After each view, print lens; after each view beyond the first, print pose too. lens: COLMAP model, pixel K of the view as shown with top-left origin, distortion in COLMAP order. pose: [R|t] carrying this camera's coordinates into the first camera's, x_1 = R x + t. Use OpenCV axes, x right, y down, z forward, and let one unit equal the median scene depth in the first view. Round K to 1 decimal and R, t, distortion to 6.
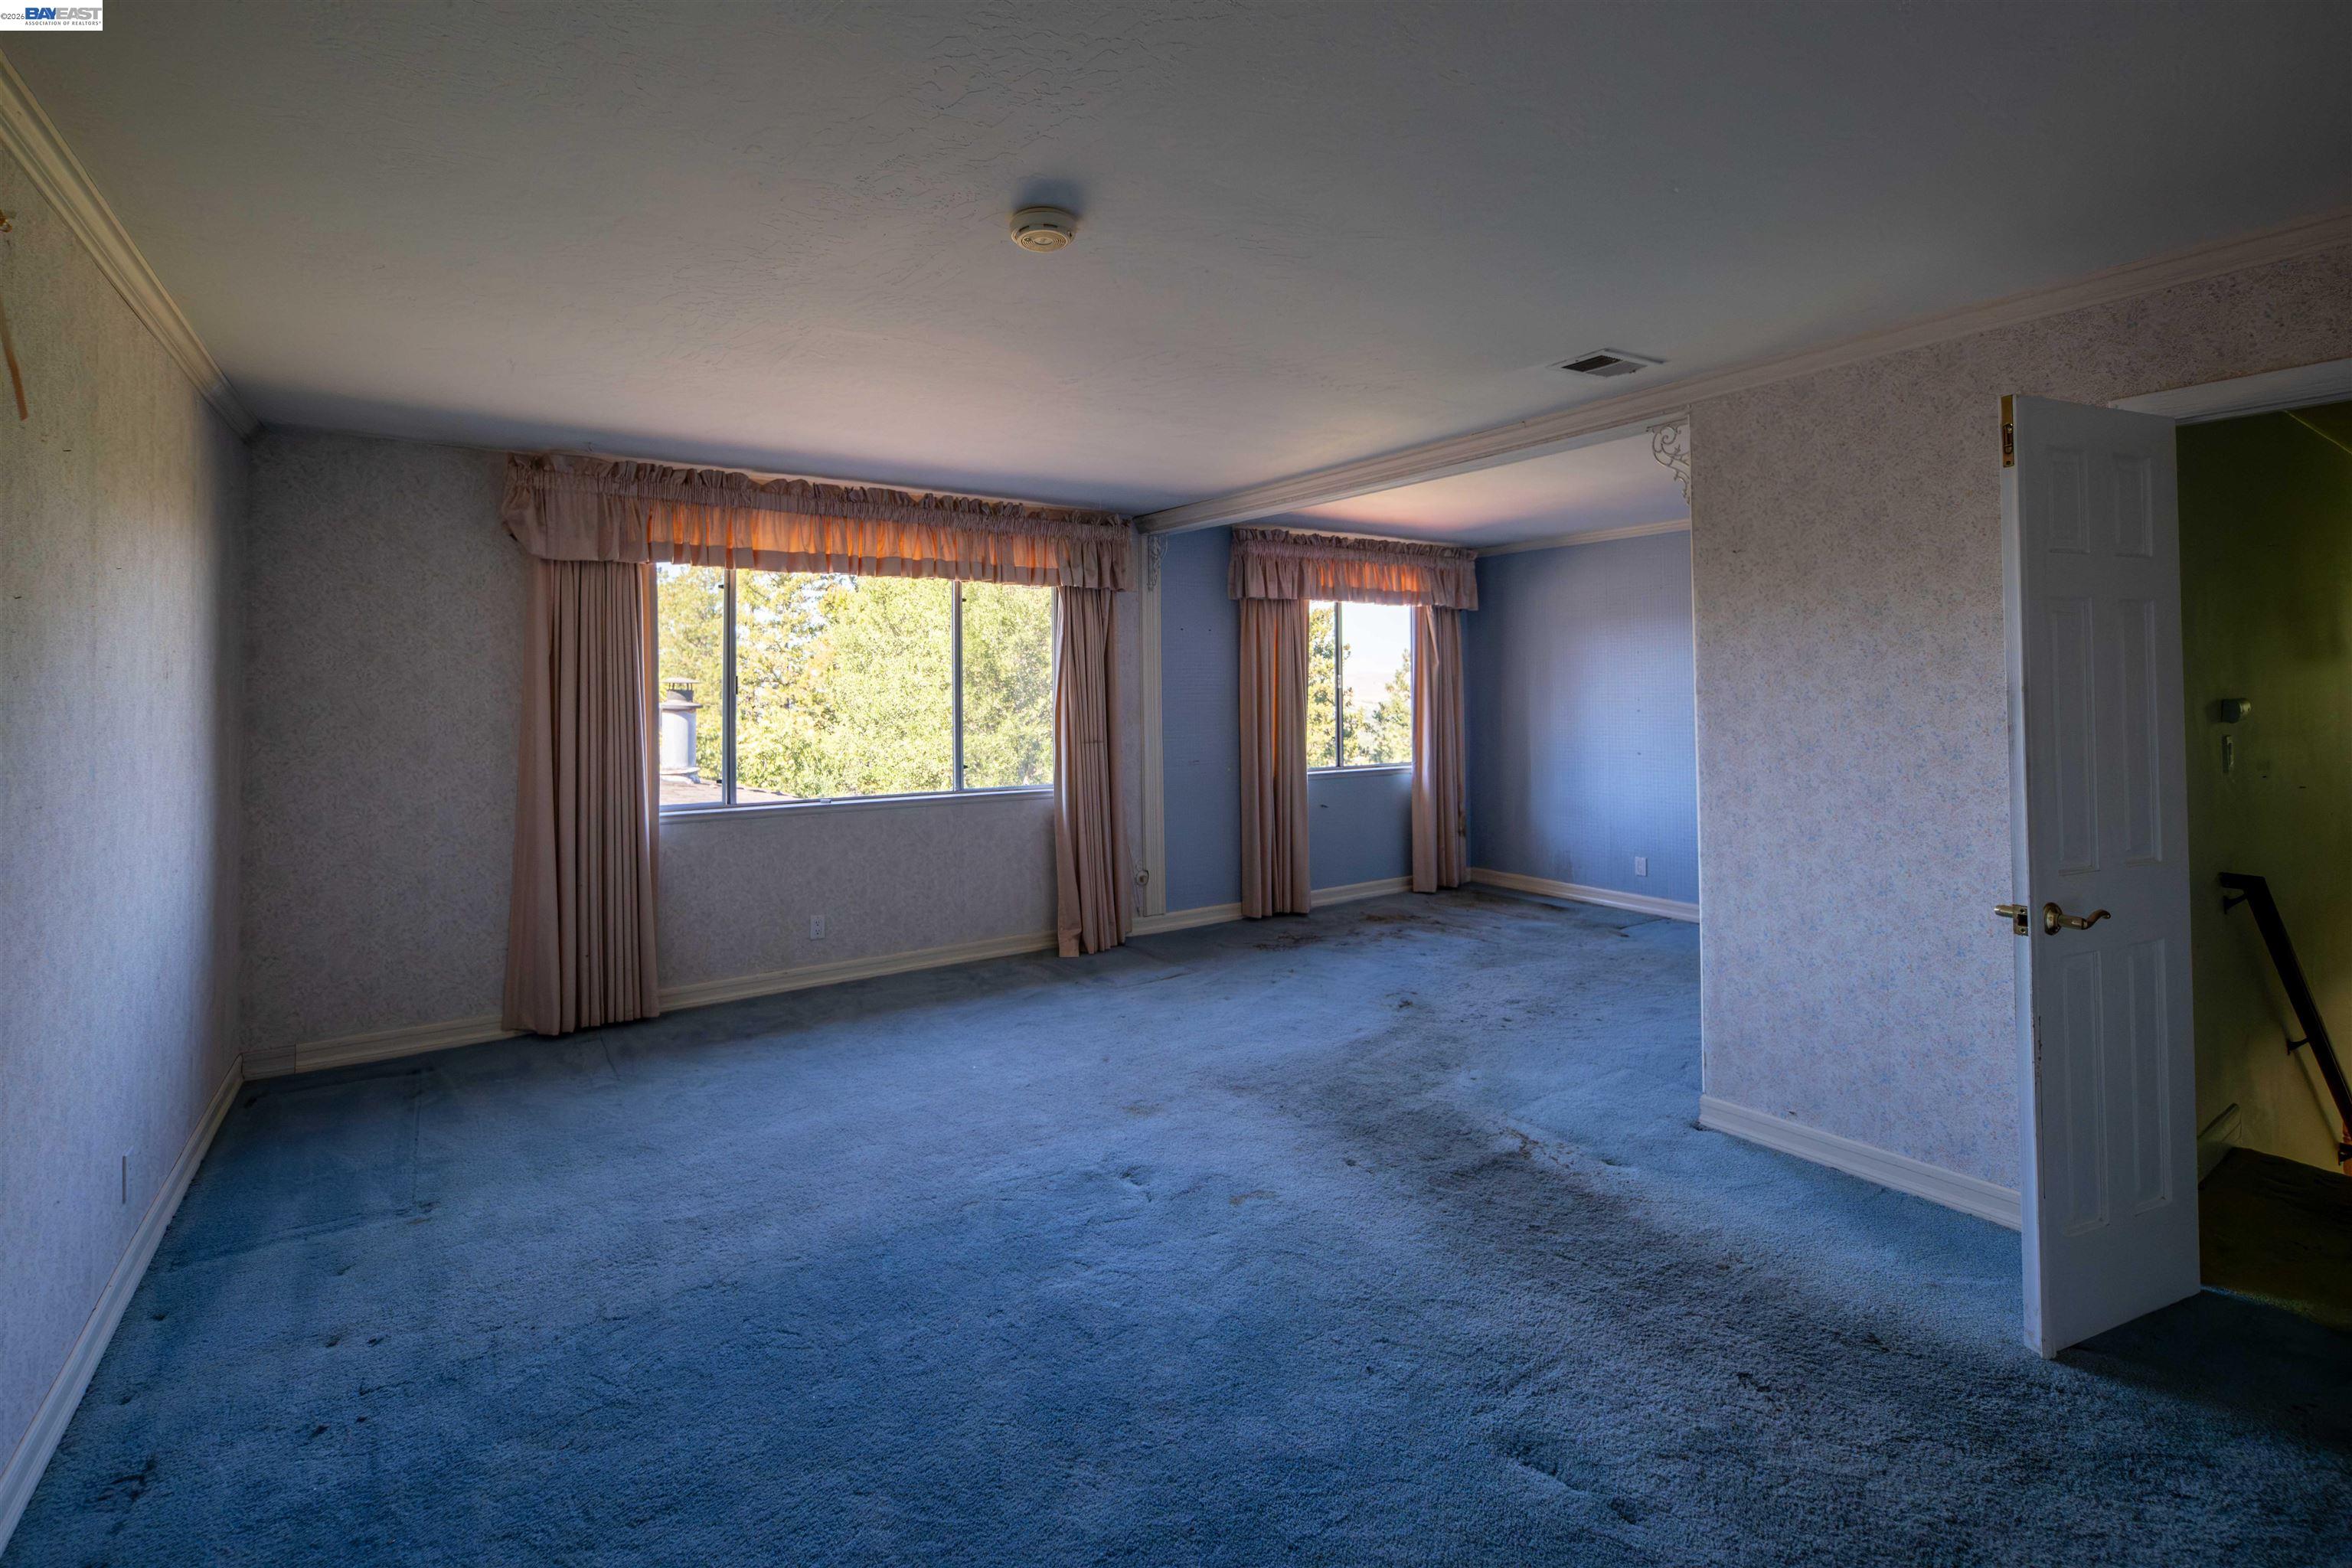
lens RADIAL K [[1029.9, 0, 1111.0], [0, 1029.9, 675.9], [0, 0, 1]] dist [0.007569, -0.004386]
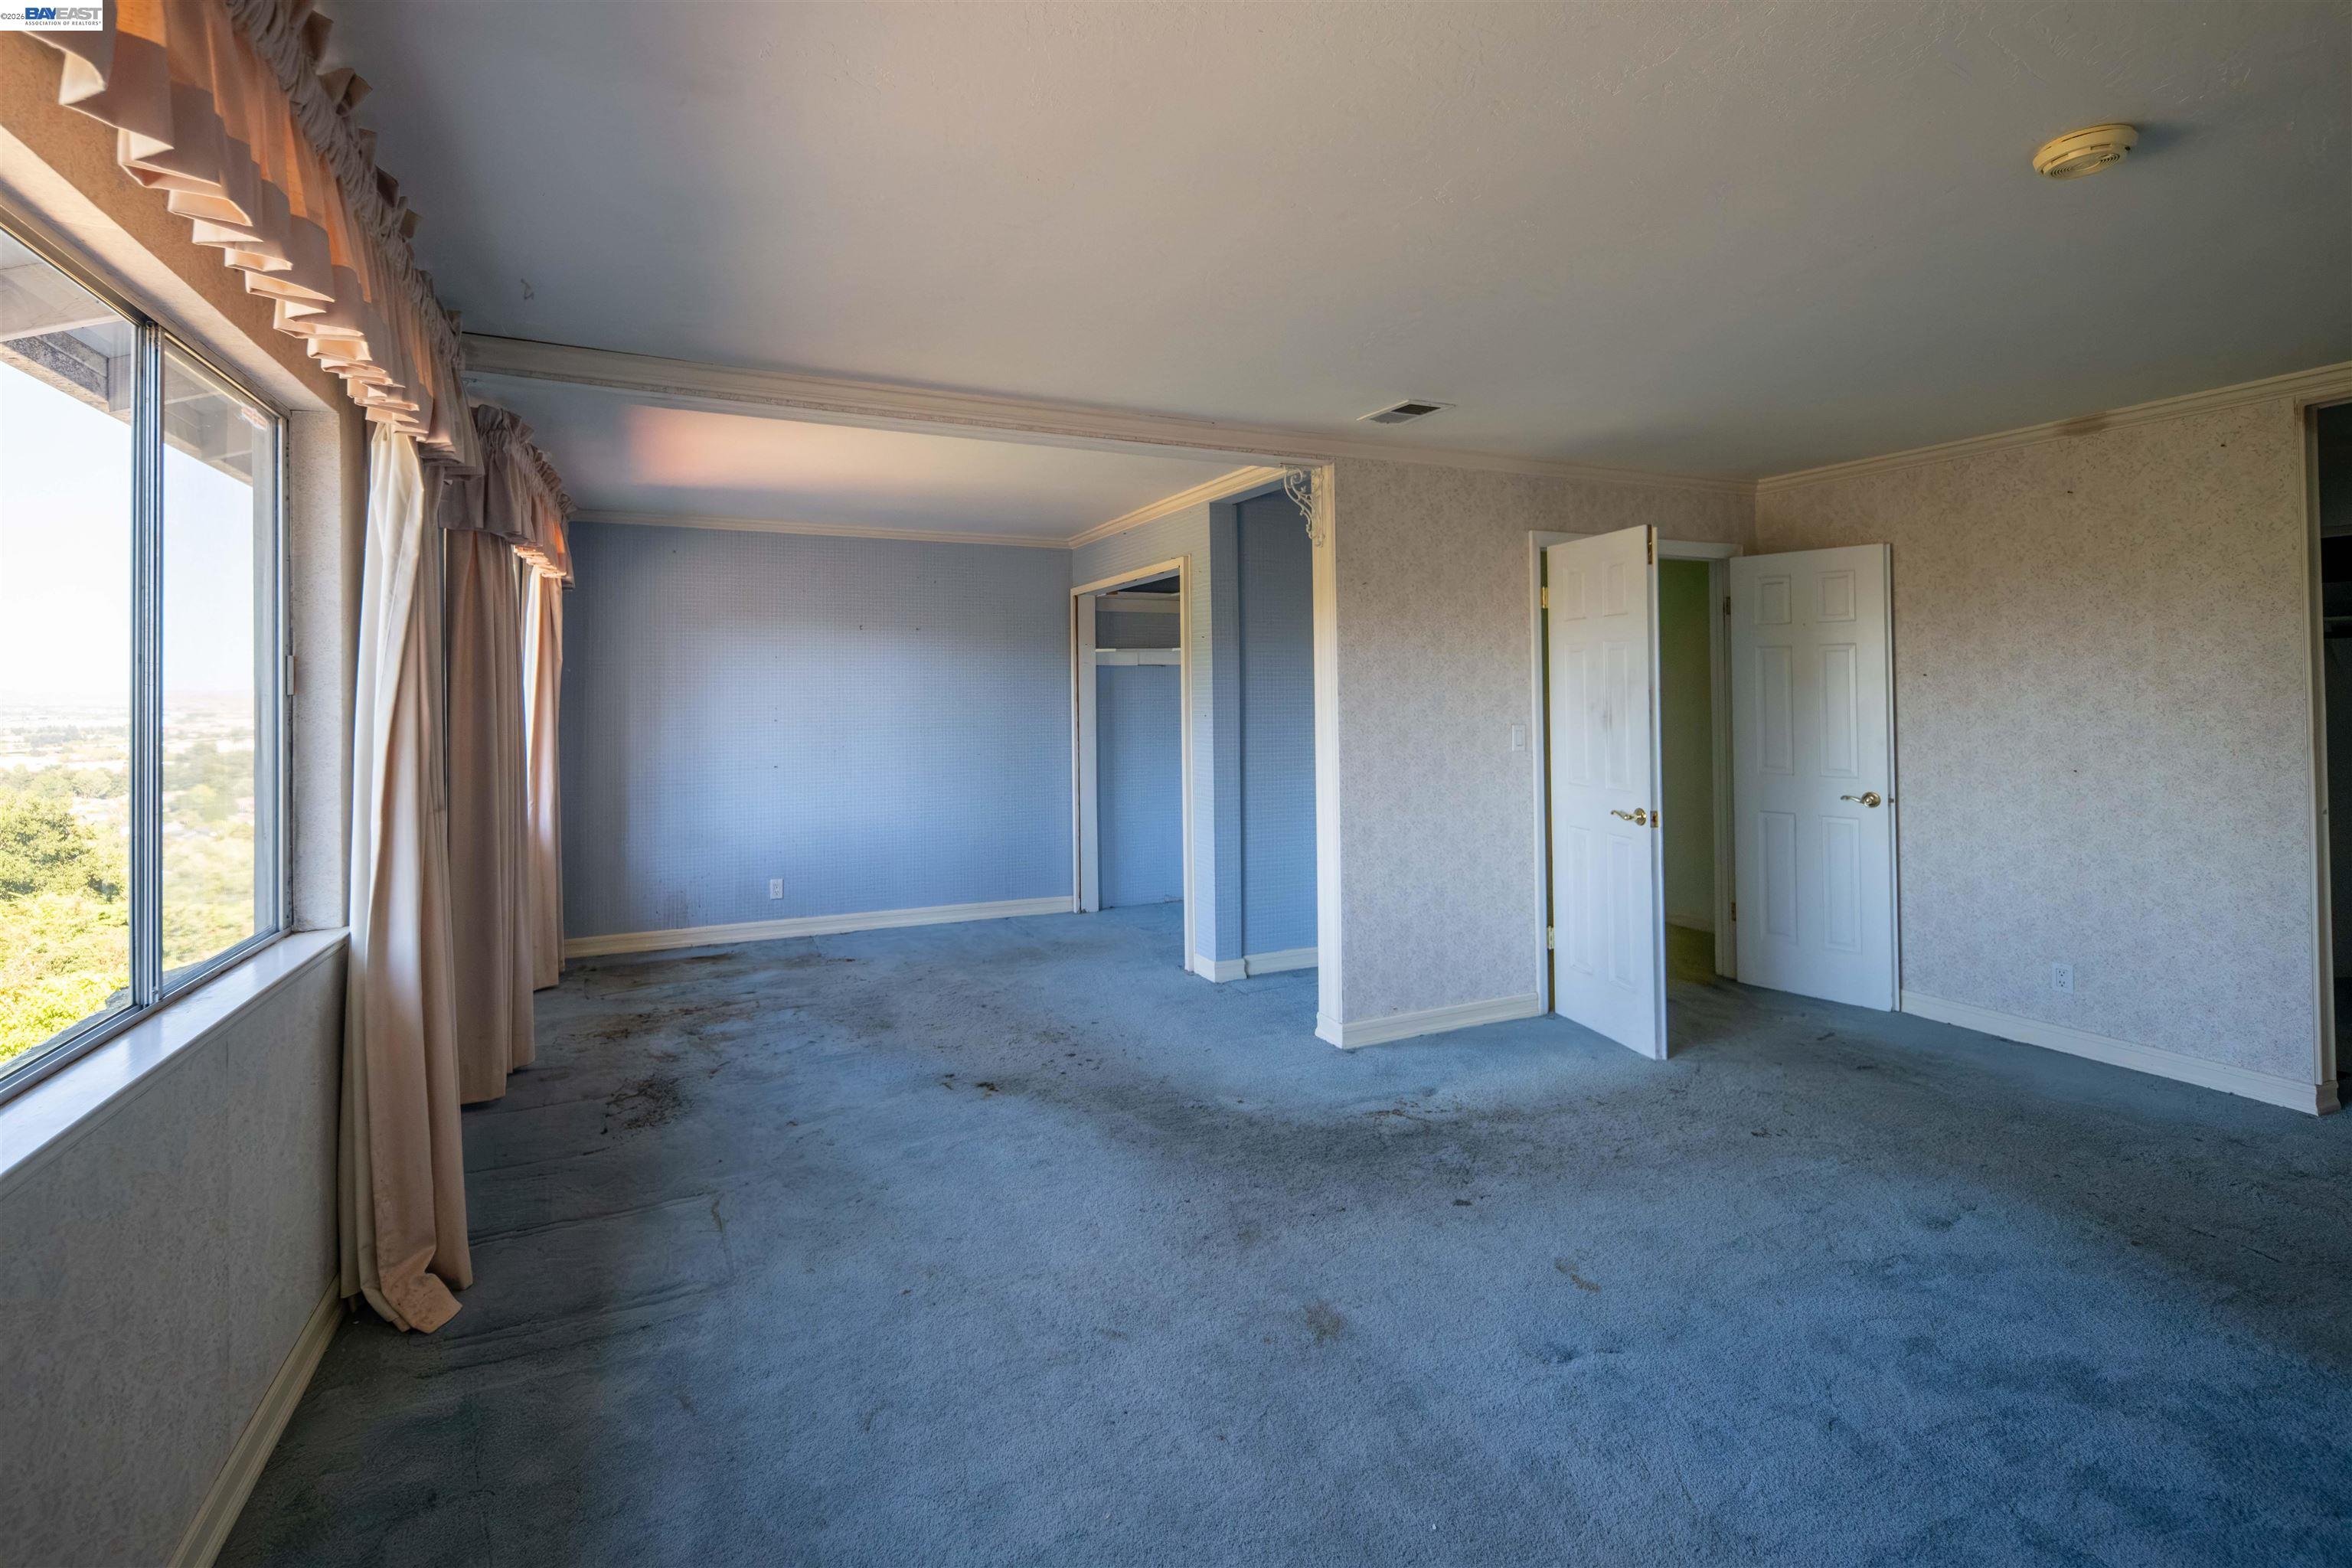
lens RADIAL K [[1029.9, 0, 1111.0], [0, 1029.9, 675.9], [0, 0, 1]] dist [0.007569, -0.004386]
pose [[0.167533, 0.022957, 0.985599, -0.708150], [-0.006525, 0.999733, -0.022178, 0.024324], [-0.985845, -0.002715, 0.167638, 1.109718]]
